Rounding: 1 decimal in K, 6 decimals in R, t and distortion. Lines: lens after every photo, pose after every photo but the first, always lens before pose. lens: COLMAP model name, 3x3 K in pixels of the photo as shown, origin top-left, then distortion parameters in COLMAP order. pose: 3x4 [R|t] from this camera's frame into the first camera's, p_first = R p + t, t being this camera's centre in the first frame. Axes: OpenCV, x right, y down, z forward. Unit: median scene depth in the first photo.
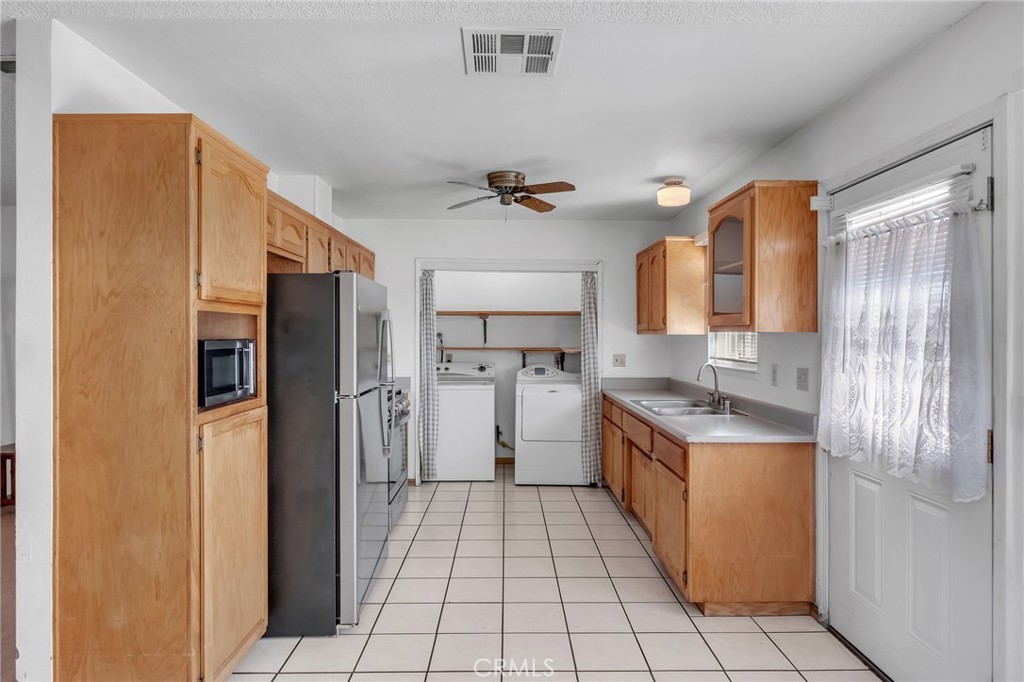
lens RADIAL K [[576.3, 0, 510.8], [0, 576.3, 342.2], [0, 0, 1]] dist [-0.004972, -0.001534]
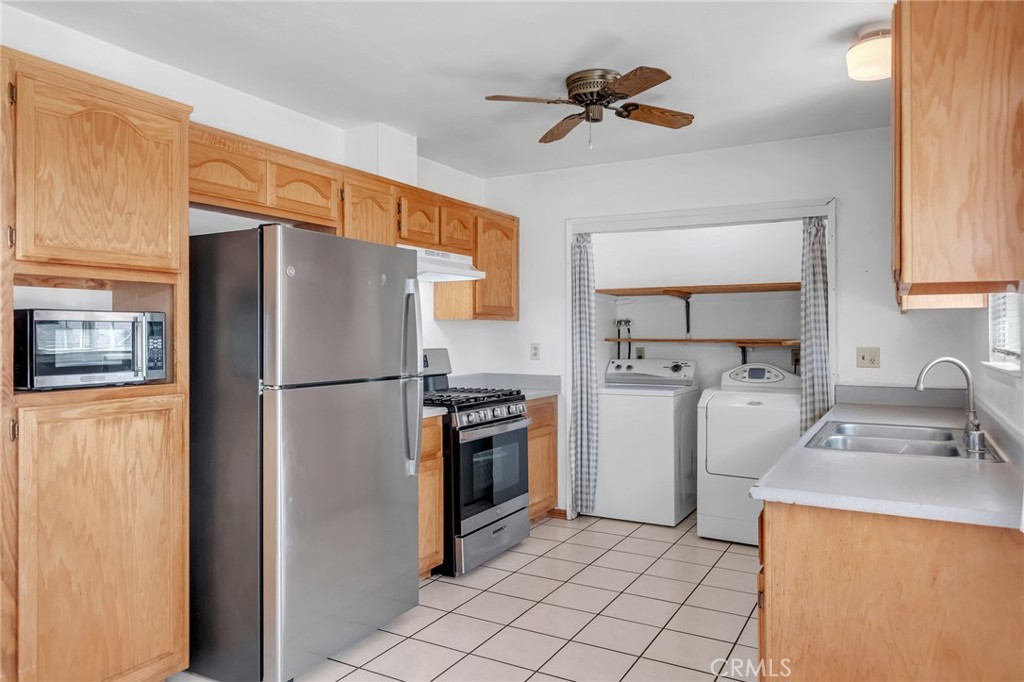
lens RADIAL K [[683.7, 0, 513.1], [0, 683.7, 335.0], [0, 0, 1]] dist [-0.002525, 0.004907]
pose [[0.865540, -0.003054, -0.500831, 0.226617], [-0.002875, 0.999935, -0.011067, 0.017039], [0.500832, 0.011019, 0.865474, 0.184866]]
